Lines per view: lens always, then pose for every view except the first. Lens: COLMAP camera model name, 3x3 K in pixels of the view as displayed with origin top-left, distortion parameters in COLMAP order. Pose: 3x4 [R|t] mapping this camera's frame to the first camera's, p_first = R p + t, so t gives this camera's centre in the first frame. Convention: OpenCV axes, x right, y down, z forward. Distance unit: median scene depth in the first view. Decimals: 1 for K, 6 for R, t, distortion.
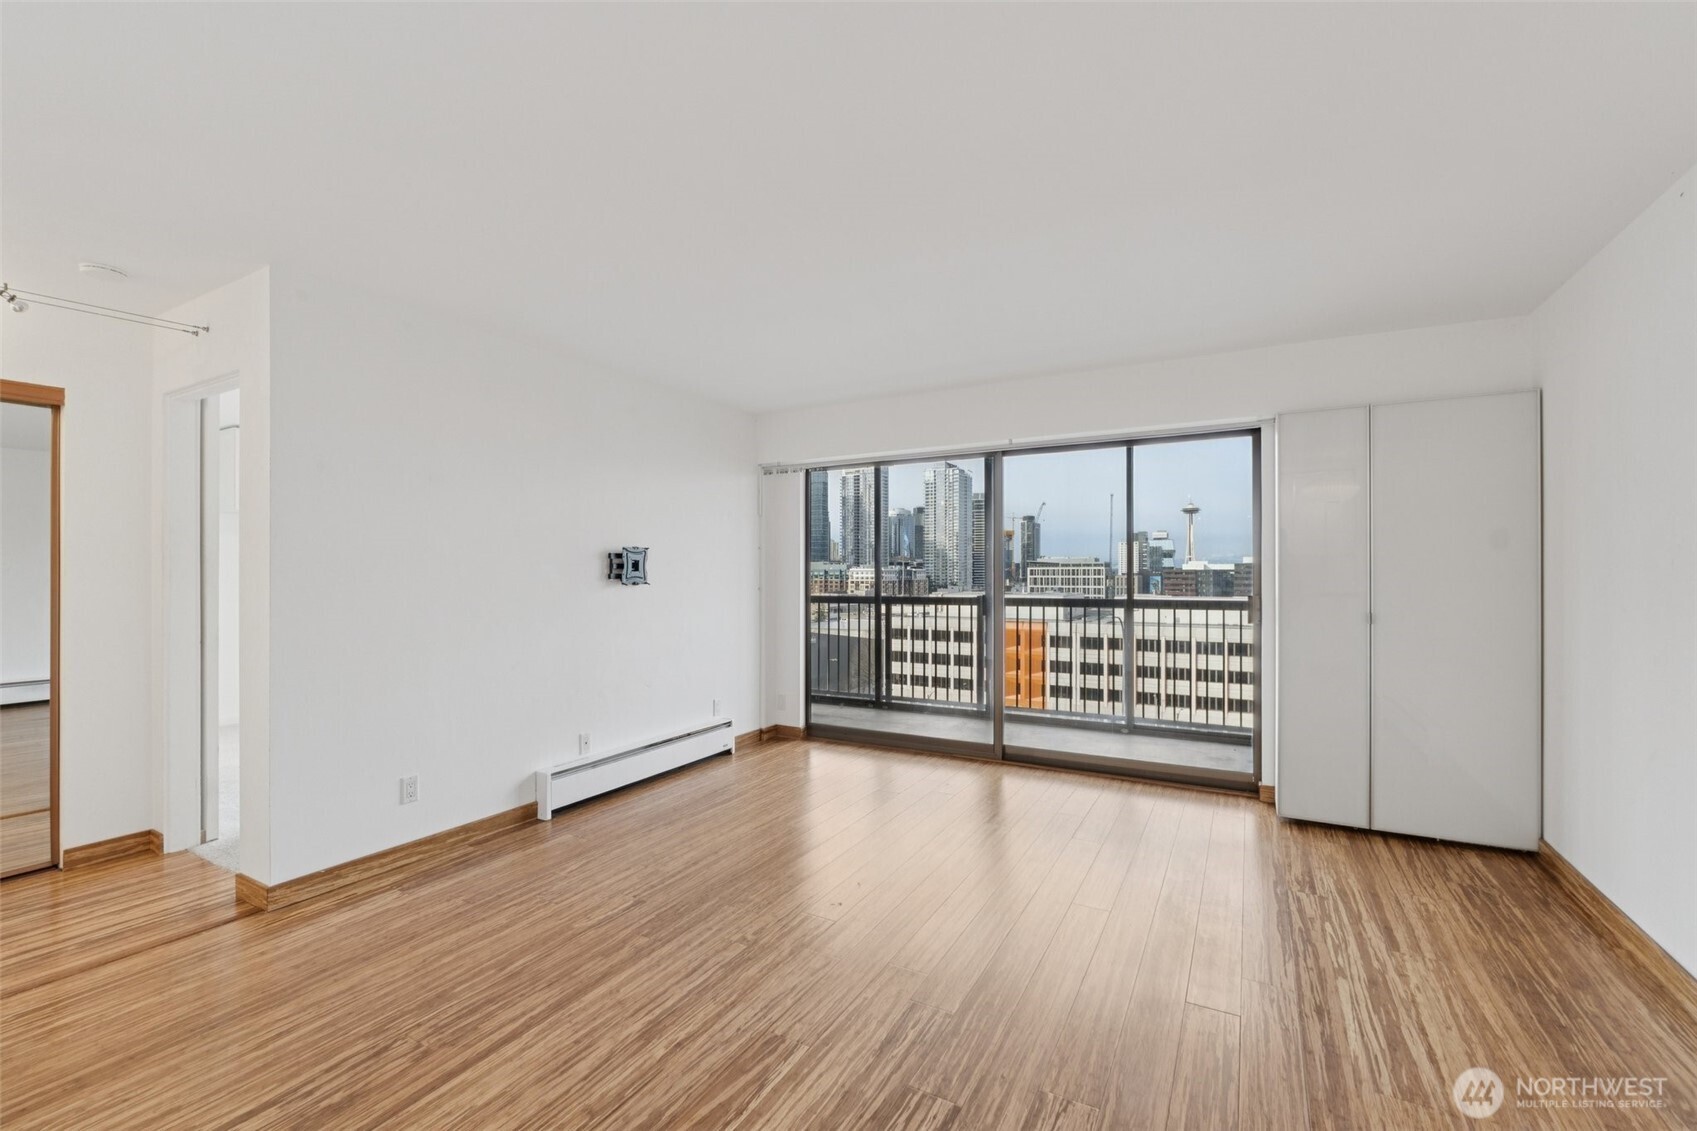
lens RADIAL K [[712.5, 0, 848.5], [0, 712.5, 565.5], [0, 0, 1]] dist [0.000229, -0.000070]
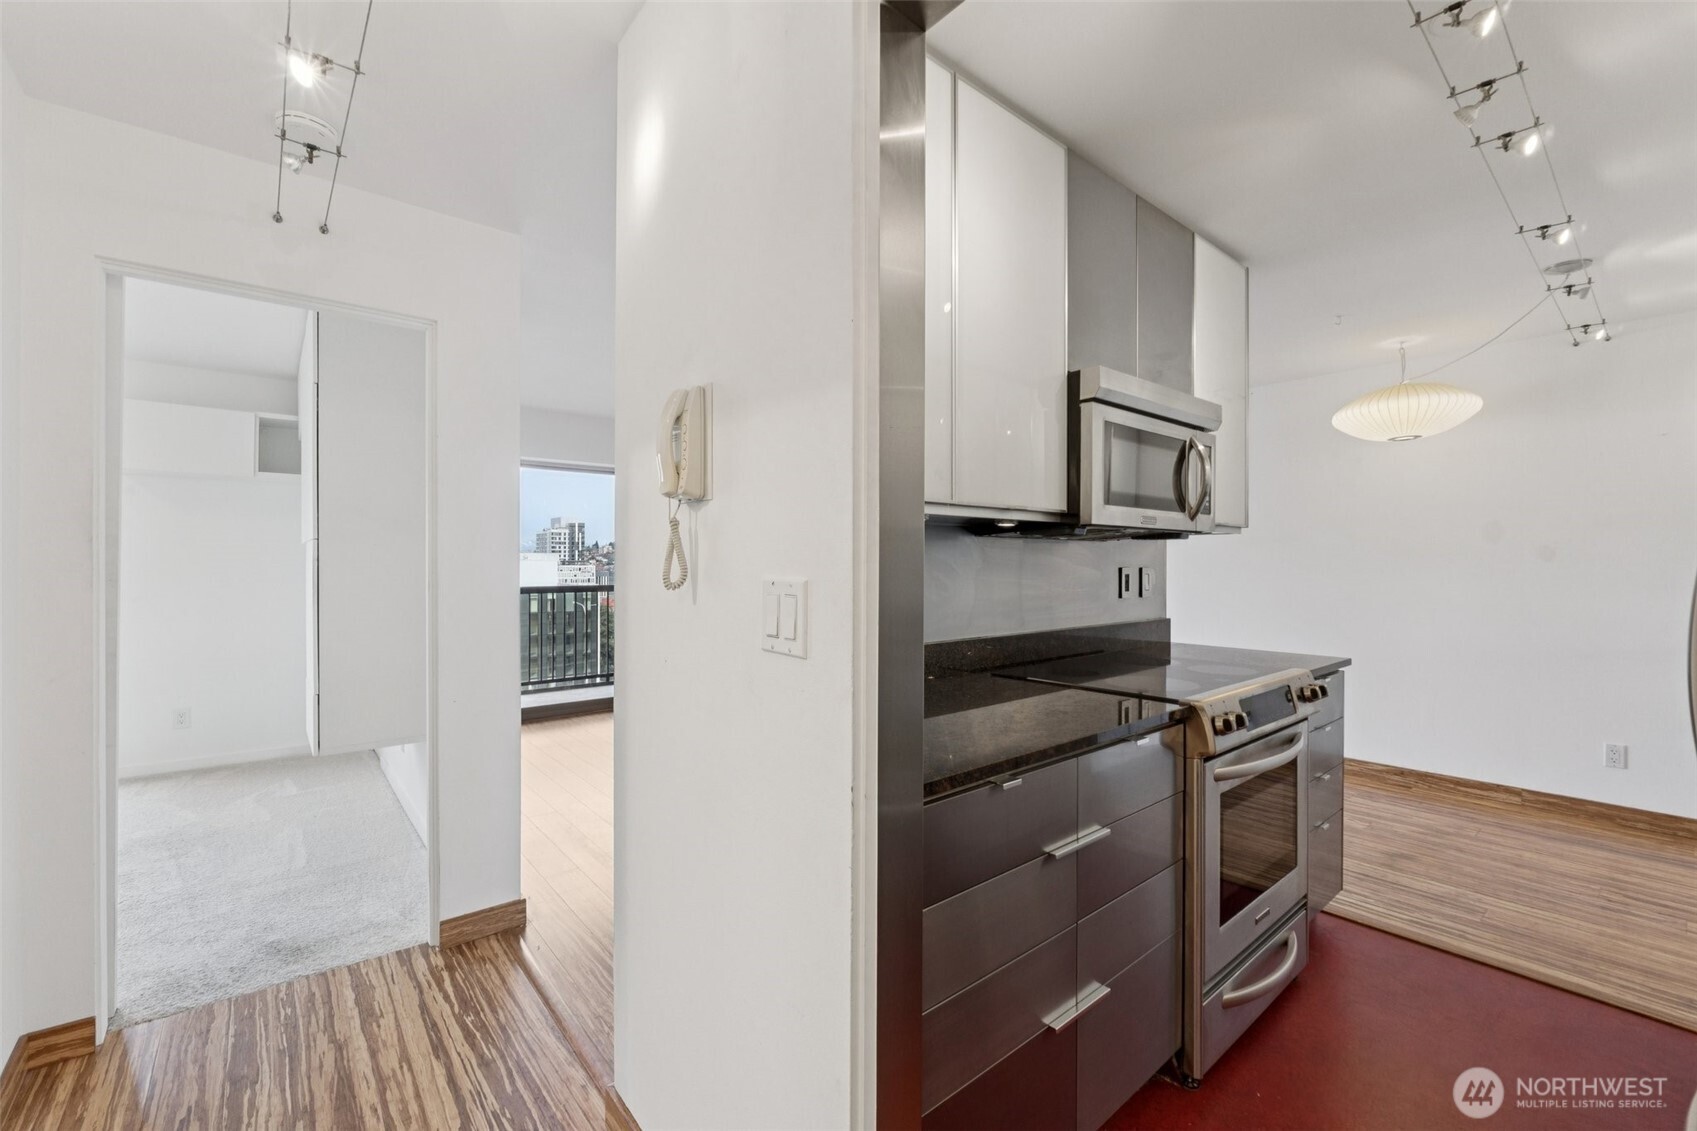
lens RADIAL K [[712.5, 0, 848.5], [0, 712.5, 565.5], [0, 0, 1]] dist [0.000229, -0.000070]
pose [[0.359646, 0.005305, 0.933074, -0.588804], [-0.013216, 0.999912, -0.000591, 0.004819], [-0.932995, -0.012119, 0.359684, 0.107920]]
